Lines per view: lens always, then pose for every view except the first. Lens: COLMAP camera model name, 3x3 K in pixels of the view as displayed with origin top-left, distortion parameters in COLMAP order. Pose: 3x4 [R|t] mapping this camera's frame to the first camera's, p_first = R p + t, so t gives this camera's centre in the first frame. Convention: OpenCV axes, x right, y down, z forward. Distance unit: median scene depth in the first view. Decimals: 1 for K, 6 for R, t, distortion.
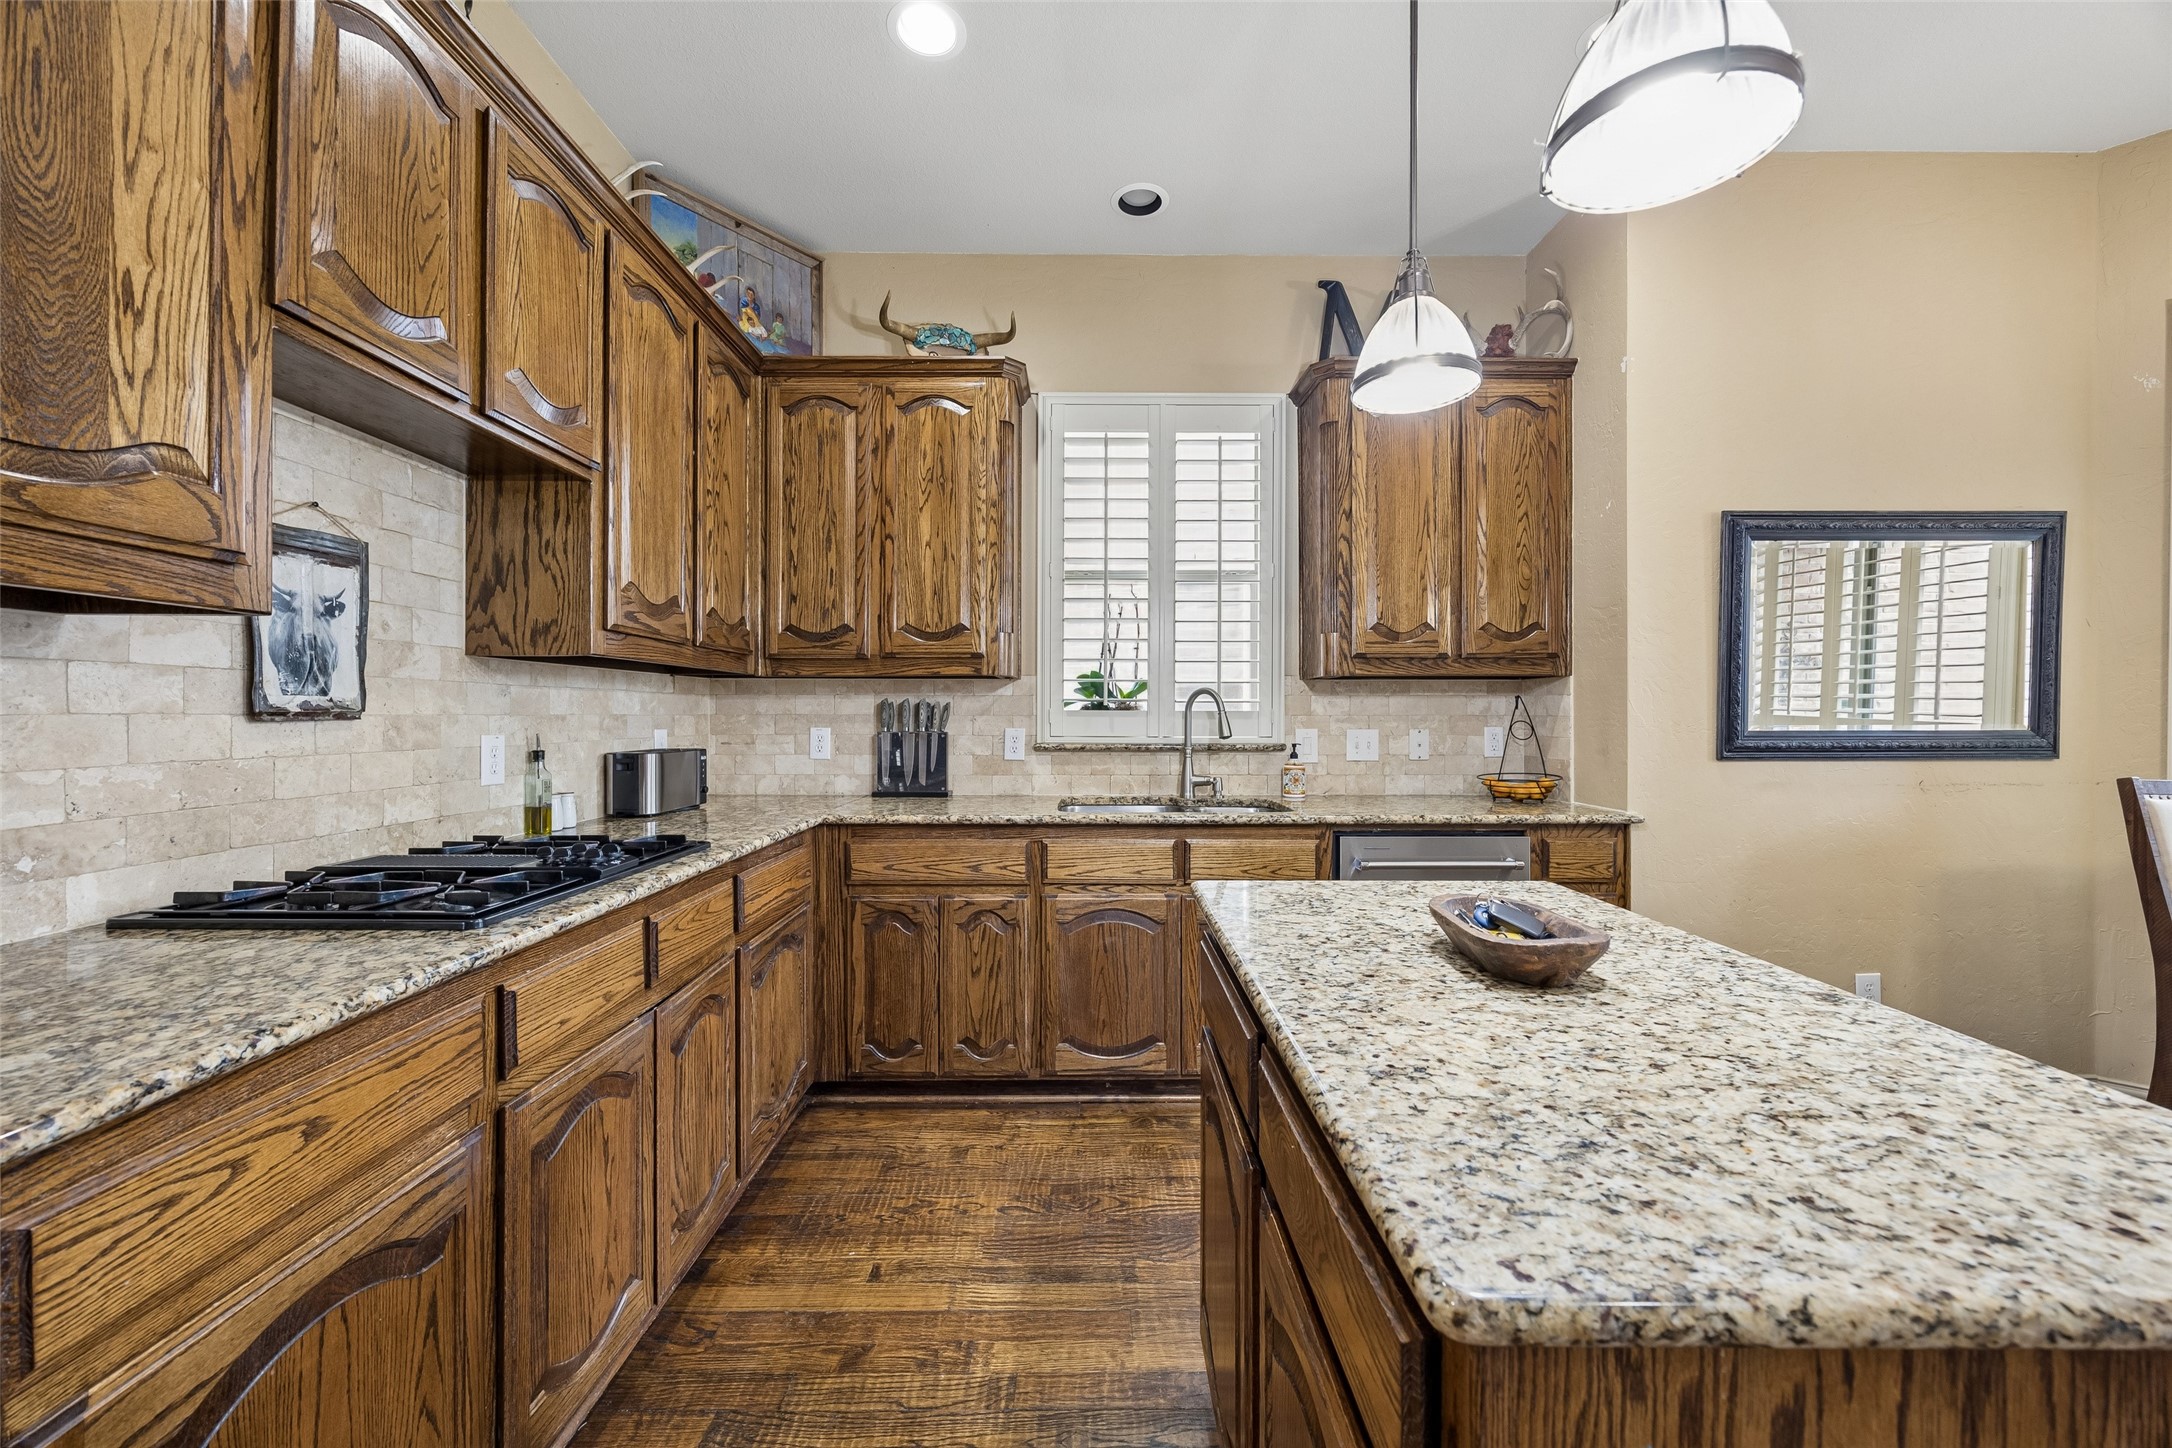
lens RADIAL K [[833.2, 0, 1090.8], [0, 833.2, 717.5], [0, 0, 1]] dist [-0.001949, -0.000030]
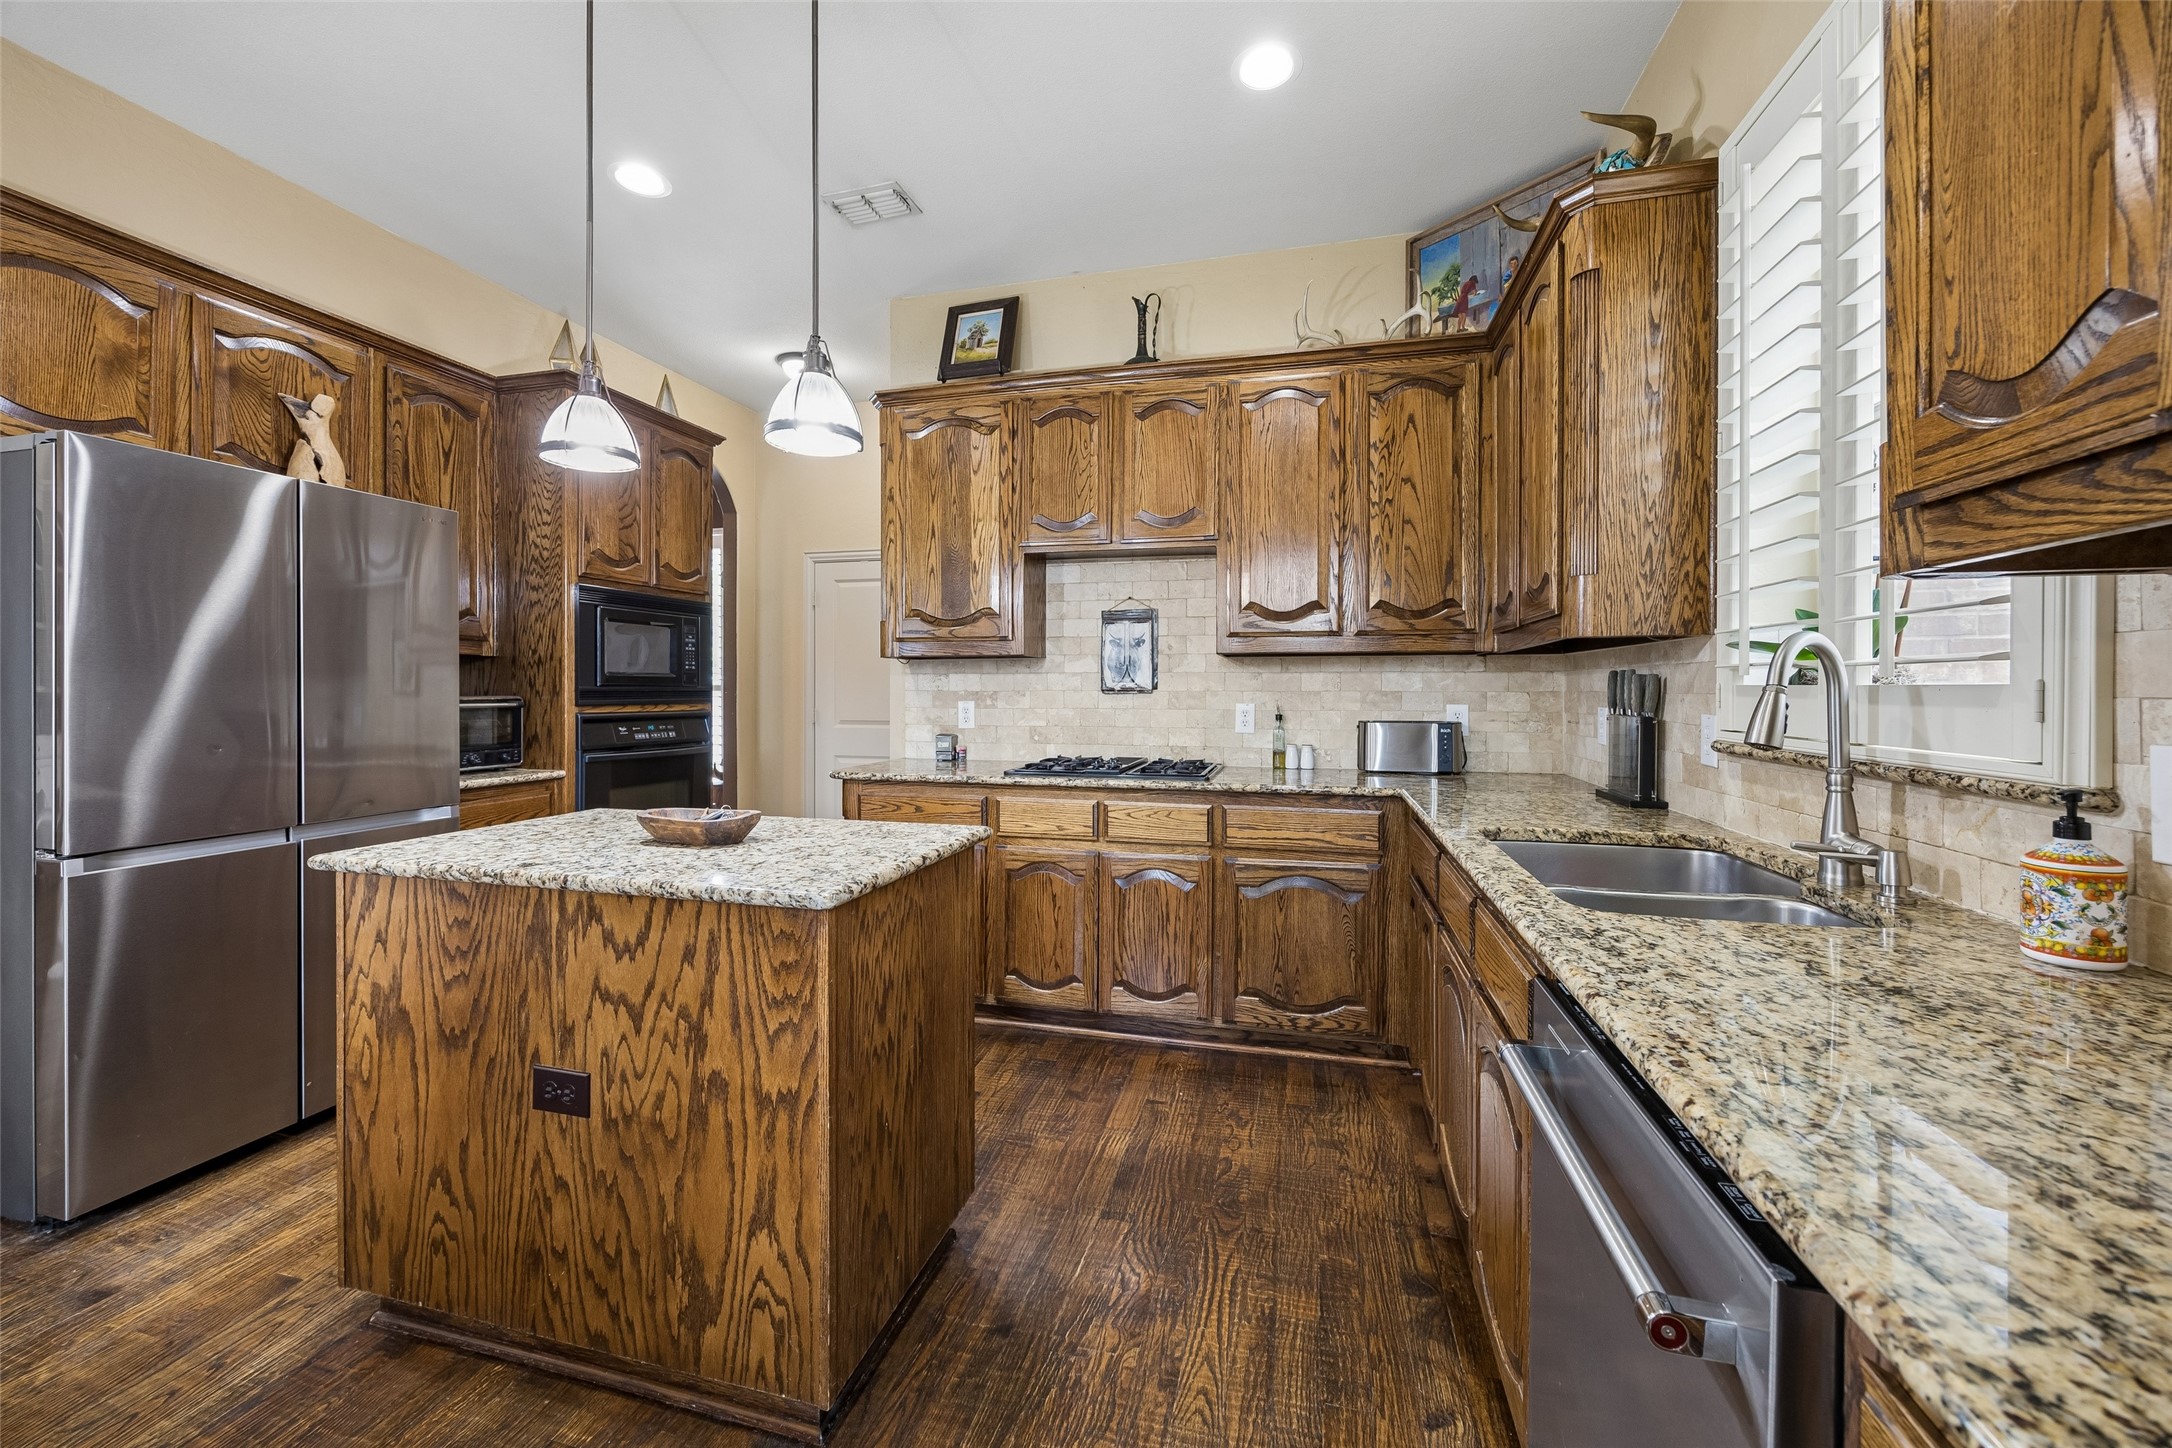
lens RADIAL K [[842.3, 0, 1084.6], [0, 842.3, 689.4], [0, 0, 1]] dist [-0.002009, 0.000154]
pose [[-0.264240, -0.001090, -0.964456, 0.698967], [-0.005054, 0.999987, 0.000254, -0.003823], [0.964444, 0.004942, -0.264242, 0.794976]]
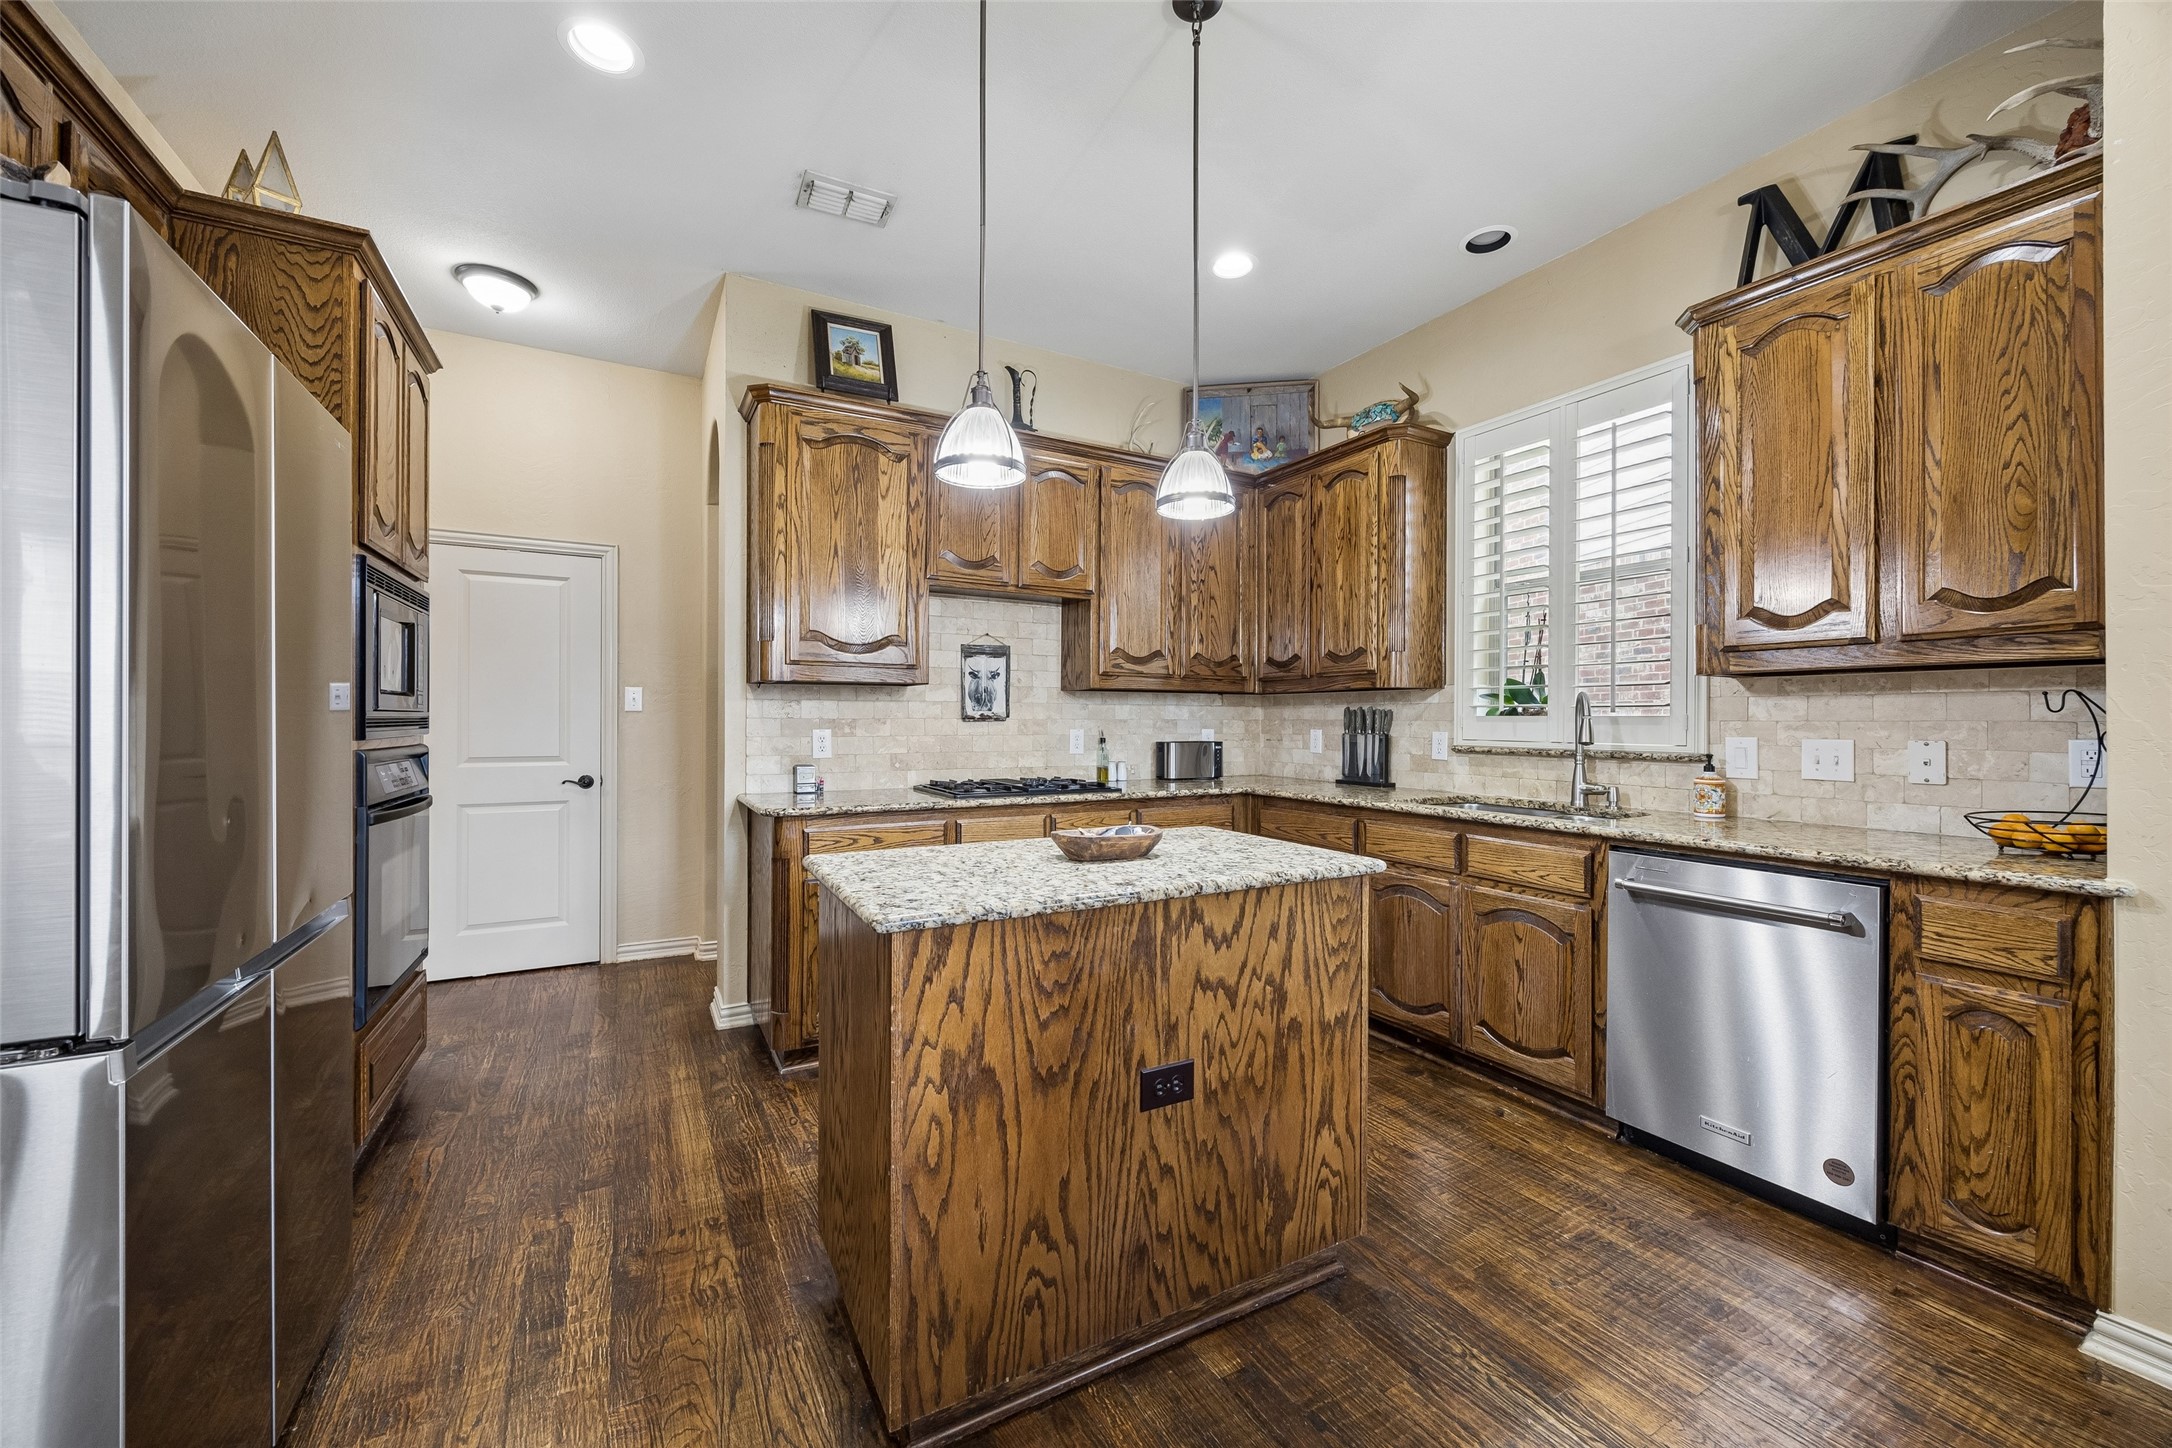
lens RADIAL K [[833.2, 0, 1090.8], [0, 833.2, 717.5], [0, 0, 1]] dist [-0.001949, -0.000030]
pose [[0.480911, -0.001943, -0.876767, 0.749002], [-0.005570, 0.999971, -0.005271, 0.002208], [0.876752, 0.007418, 0.480886, 0.040054]]
